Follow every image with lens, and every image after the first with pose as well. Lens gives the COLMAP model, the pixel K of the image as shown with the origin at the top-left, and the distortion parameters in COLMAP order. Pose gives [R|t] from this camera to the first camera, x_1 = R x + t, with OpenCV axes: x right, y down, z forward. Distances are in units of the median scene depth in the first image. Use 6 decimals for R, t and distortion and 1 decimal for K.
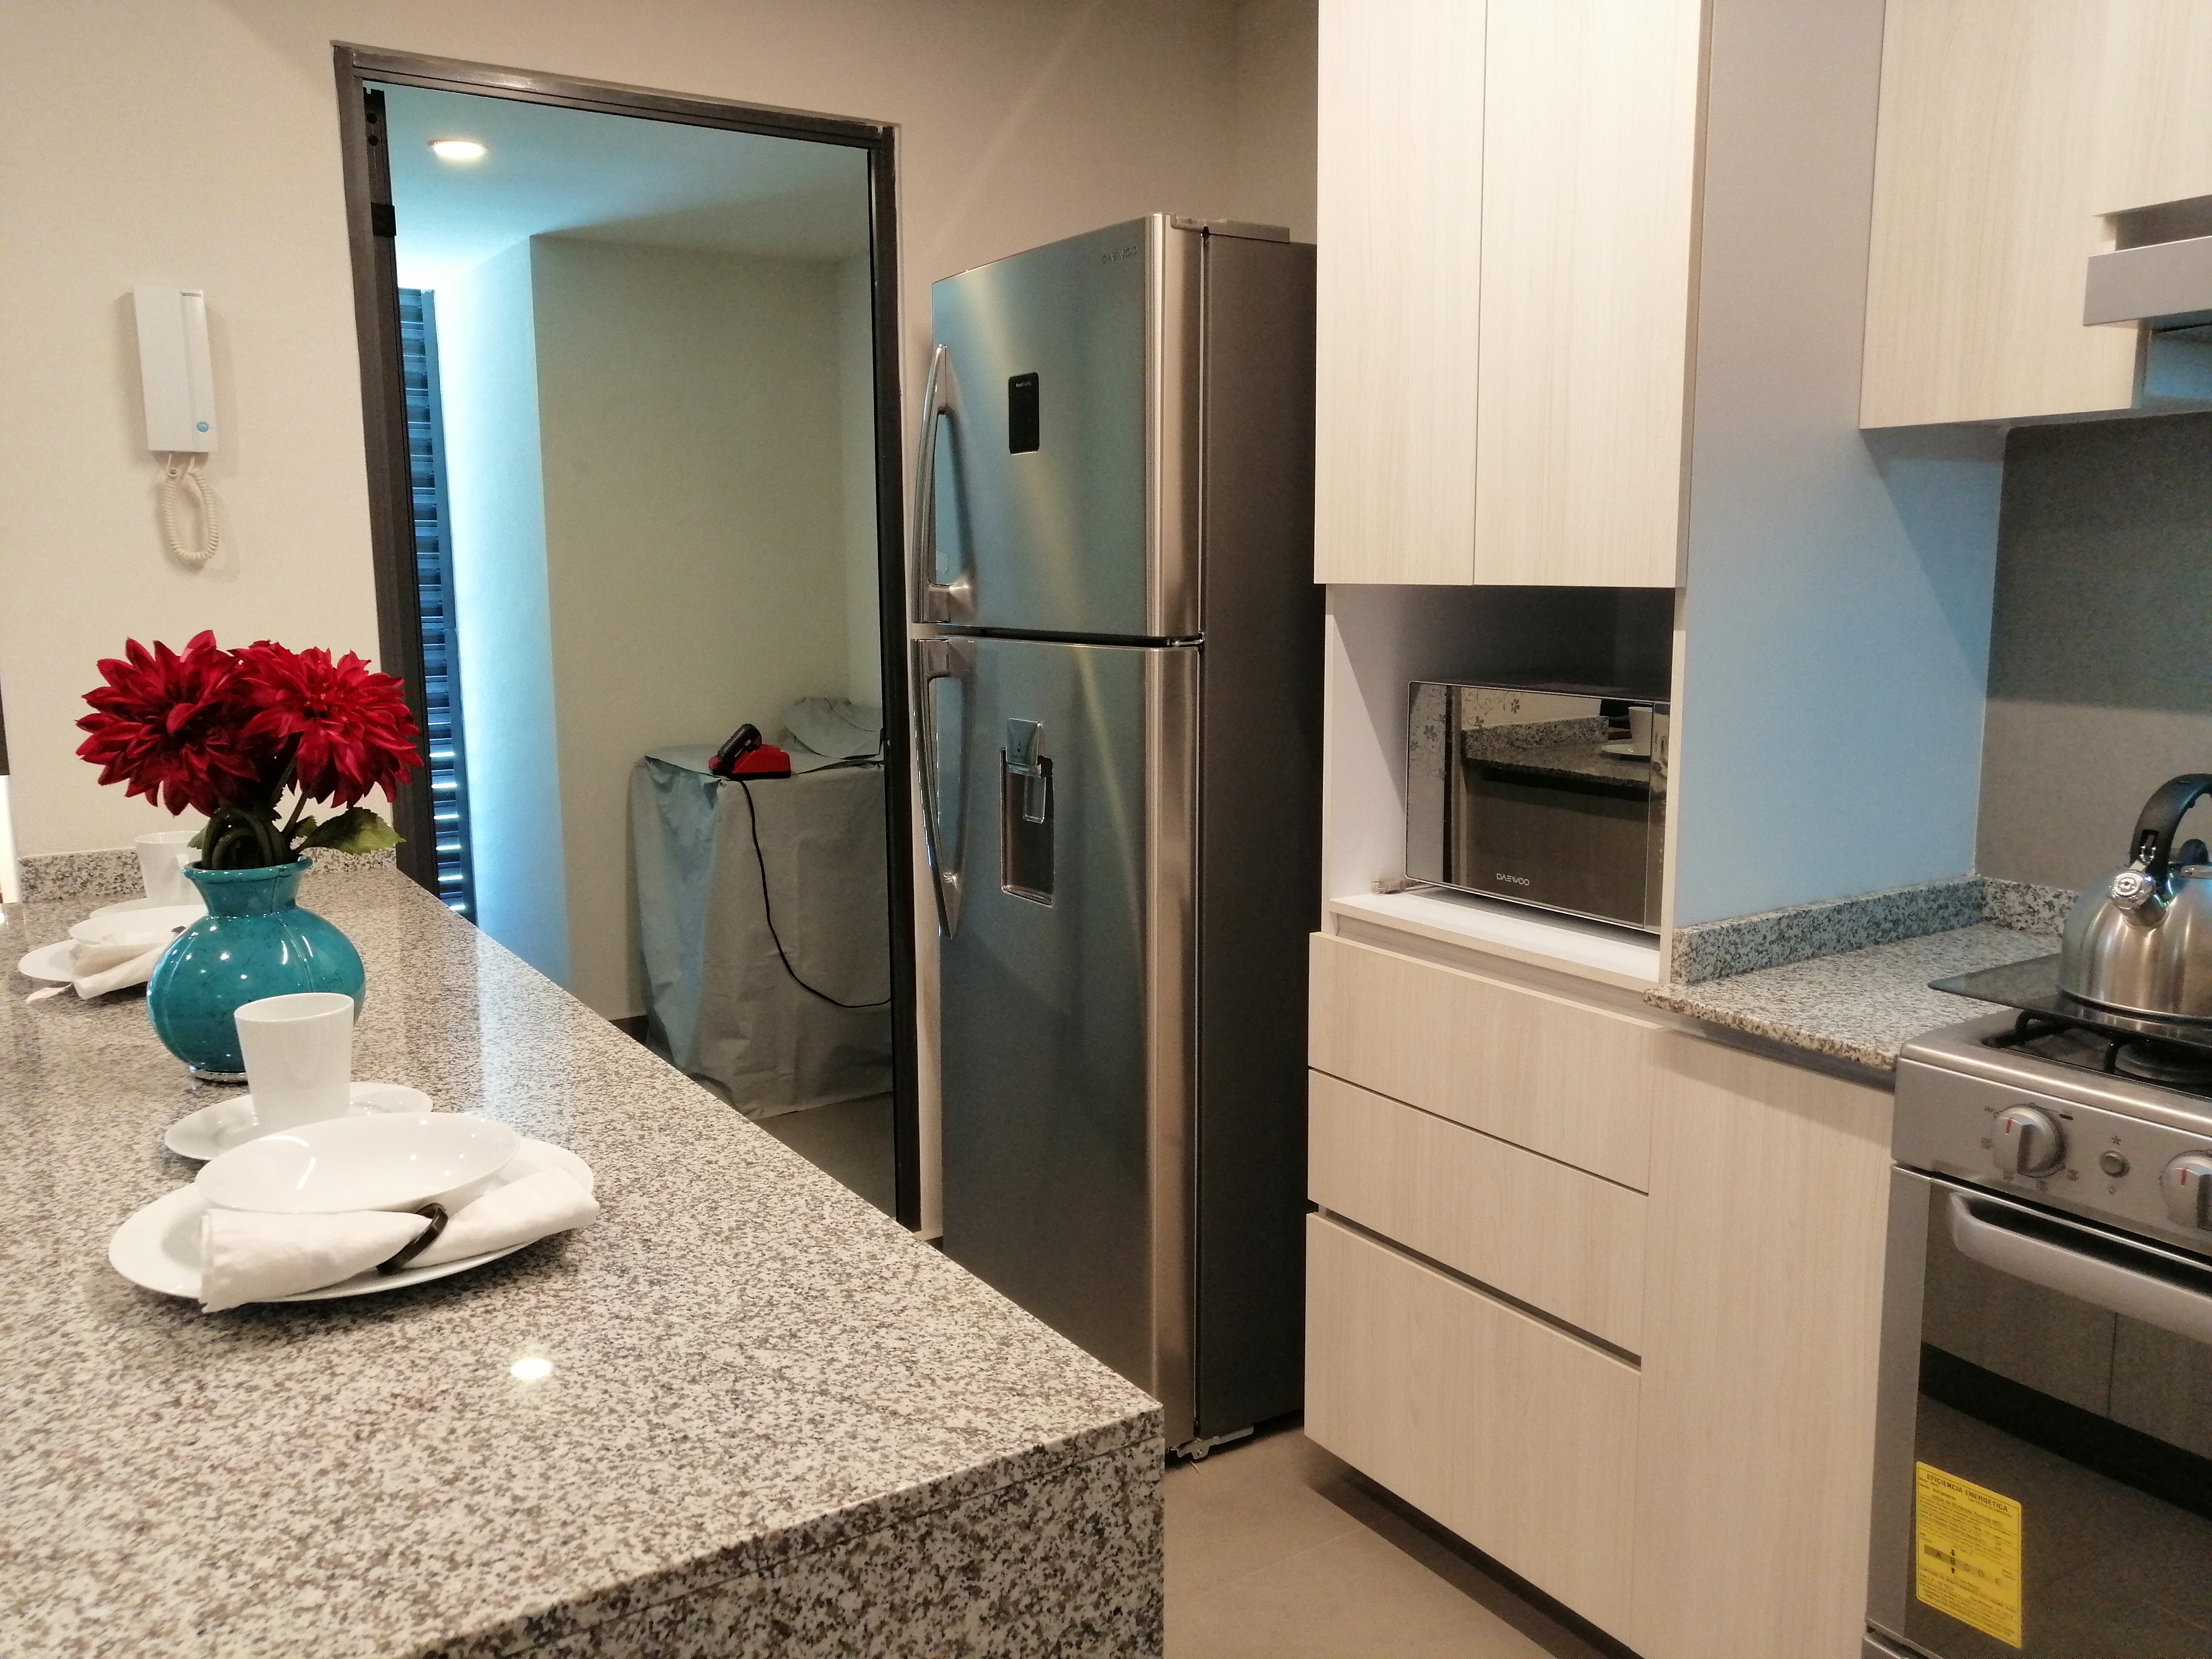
lens RADIAL K [[1737.6, 0, 1106.0], [0, 1737.6, 829.5], [0, 0, 1]] dist [0.009912, 0.000899]
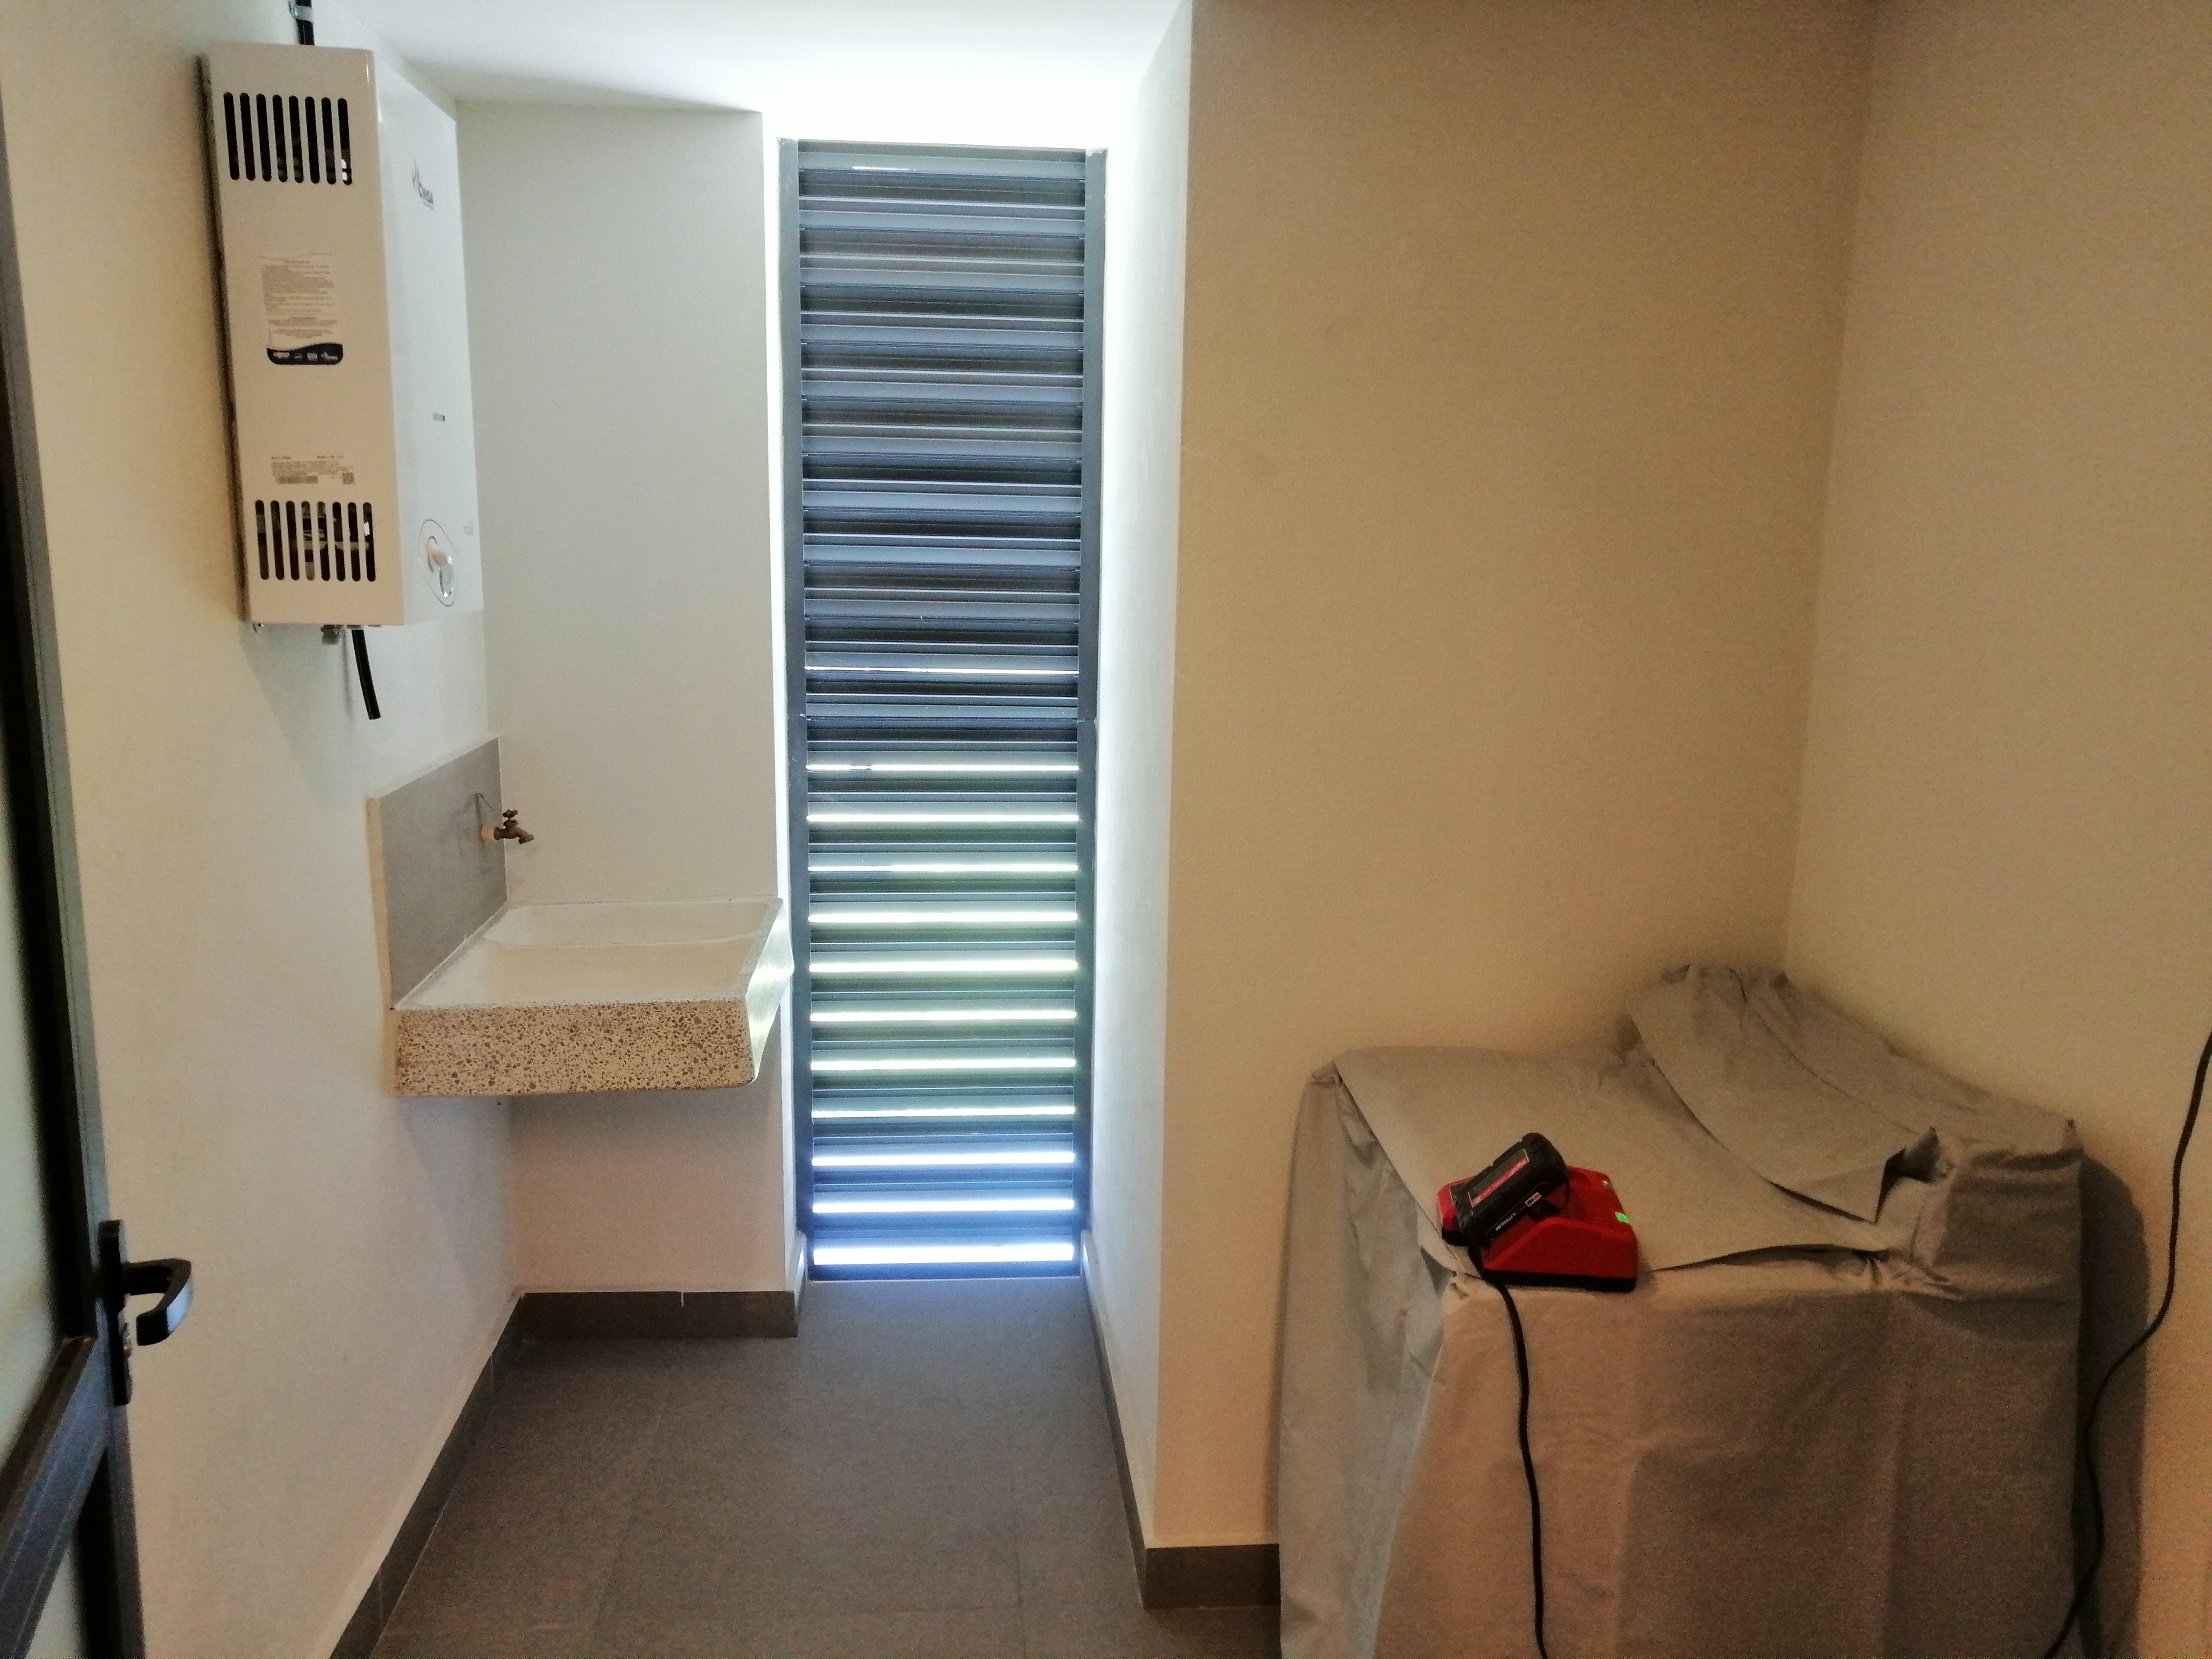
lens RADIAL K [[1737.6, 0, 1106.0], [0, 1737.6, 829.5], [0, 0, 1]] dist [0.009912, 0.000899]
pose [[0.885296, 0.109482, -0.451956, -0.121383], [-0.097399, 0.993989, 0.049998, -0.139823], [0.454713, -0.000243, 0.890638, 0.598347]]
